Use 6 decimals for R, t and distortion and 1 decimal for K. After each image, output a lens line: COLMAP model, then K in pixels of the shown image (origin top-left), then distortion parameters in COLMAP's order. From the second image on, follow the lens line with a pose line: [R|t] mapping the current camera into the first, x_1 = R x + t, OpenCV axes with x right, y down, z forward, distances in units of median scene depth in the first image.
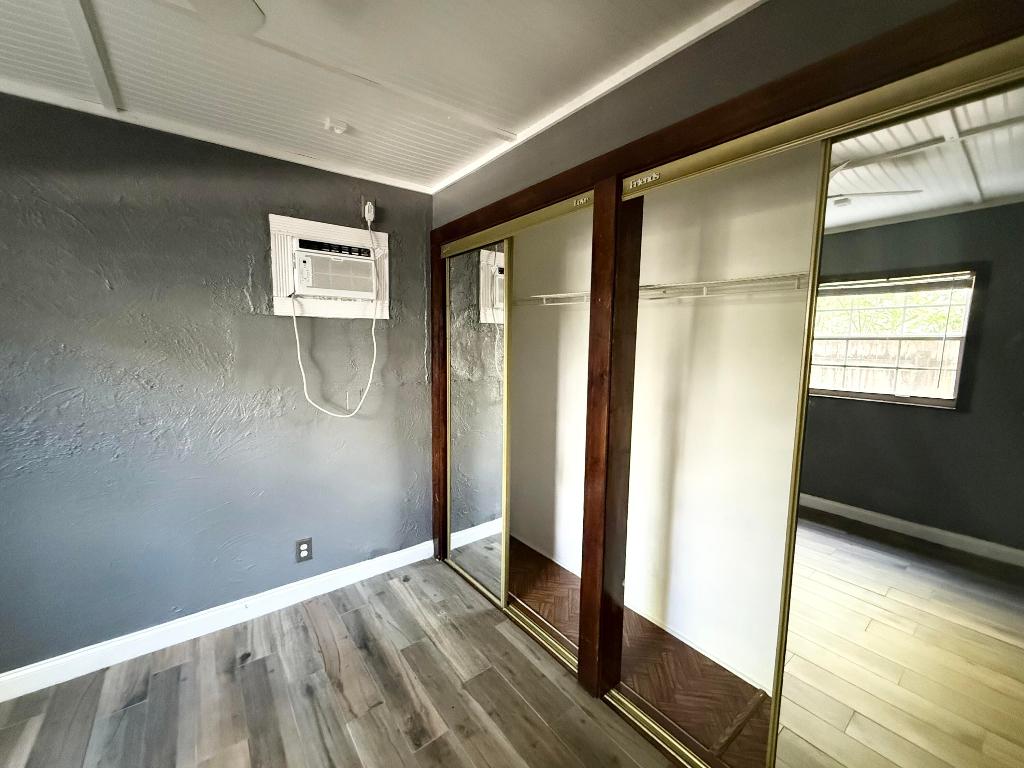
lens RADIAL K [[407.5, 0, 508.8], [0, 407.5, 383.3], [0, 0, 1]] dist [-0.000323, 0.000049]
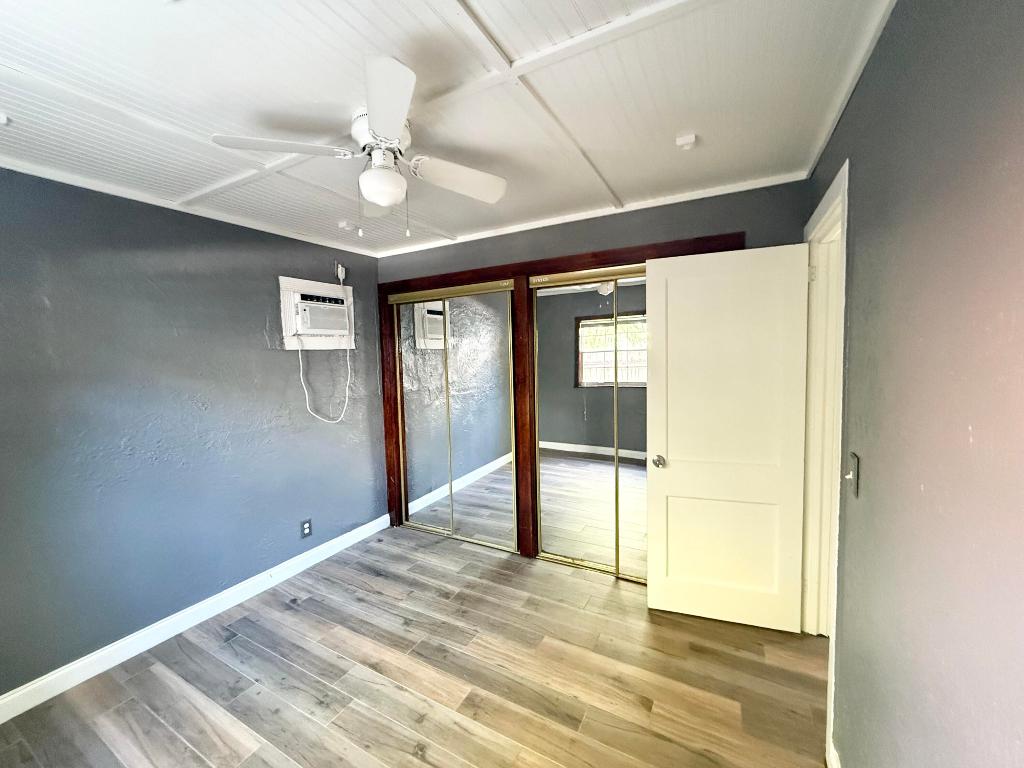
lens RADIAL K [[407.5, 0, 508.8], [0, 407.5, 383.3], [0, 0, 1]] dist [-0.000323, 0.000049]
pose [[0.916041, -0.065265, 0.395739, -0.426368], [0.078951, 0.996709, -0.018376, 0.025280], [-0.393237, 0.048077, 0.918179, -0.506274]]
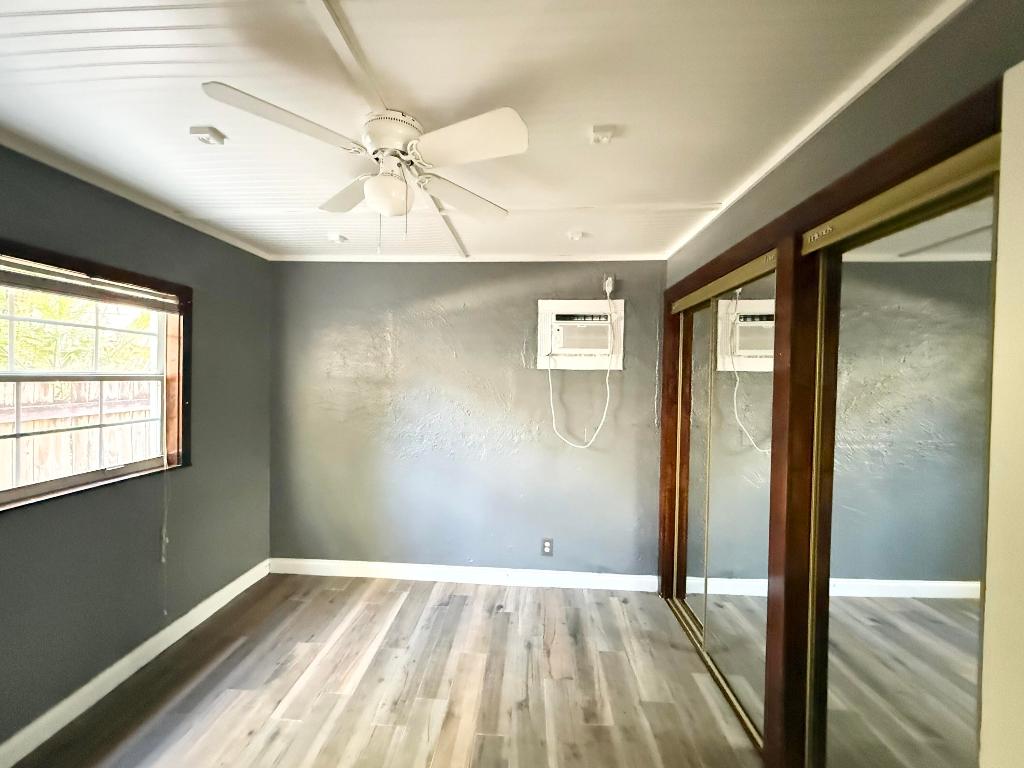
lens RADIAL K [[407.5, 0, 508.8], [0, 407.5, 383.3], [0, 0, 1]] dist [-0.000323, 0.000049]
pose [[0.755810, 0.011364, -0.654693, 0.270351], [-0.076301, 0.994566, -0.070822, -0.009309], [0.650331, 0.103482, 0.752570, -0.122522]]
